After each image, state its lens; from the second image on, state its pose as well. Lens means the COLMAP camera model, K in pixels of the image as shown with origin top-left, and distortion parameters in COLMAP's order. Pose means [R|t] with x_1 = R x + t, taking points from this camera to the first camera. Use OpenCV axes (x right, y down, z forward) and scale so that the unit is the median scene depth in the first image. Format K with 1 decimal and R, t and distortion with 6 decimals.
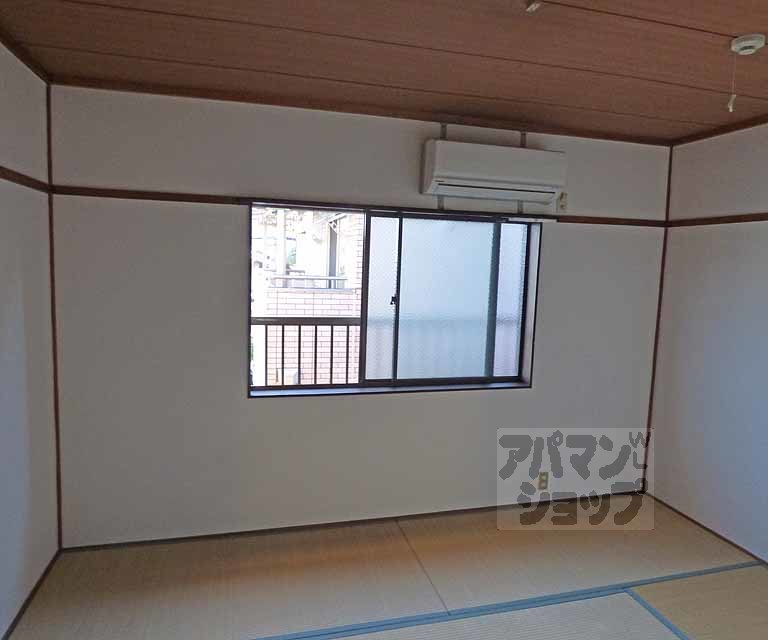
lens RADIAL K [[535.9, 0, 384.0], [0, 535.9, 320.0], [0, 0, 1]] dist [0.008099, -0.004167]
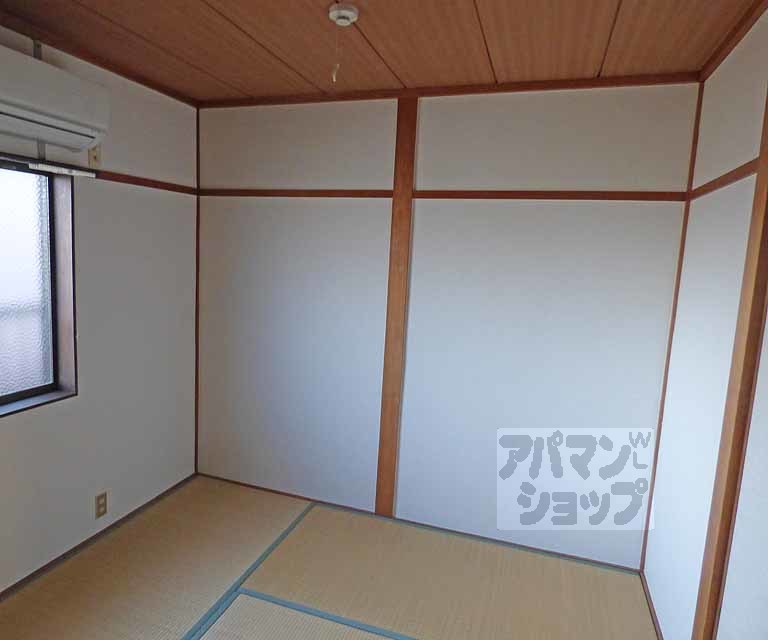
lens RADIAL K [[535.9, 0, 384.0], [0, 535.9, 320.0], [0, 0, 1]] dist [0.008099, -0.004167]
pose [[0.584696, -0.108979, 0.803899, -0.075975], [0.059694, 0.994029, 0.091337, -0.024457], [-0.809053, -0.005416, 0.587710, 0.207102]]
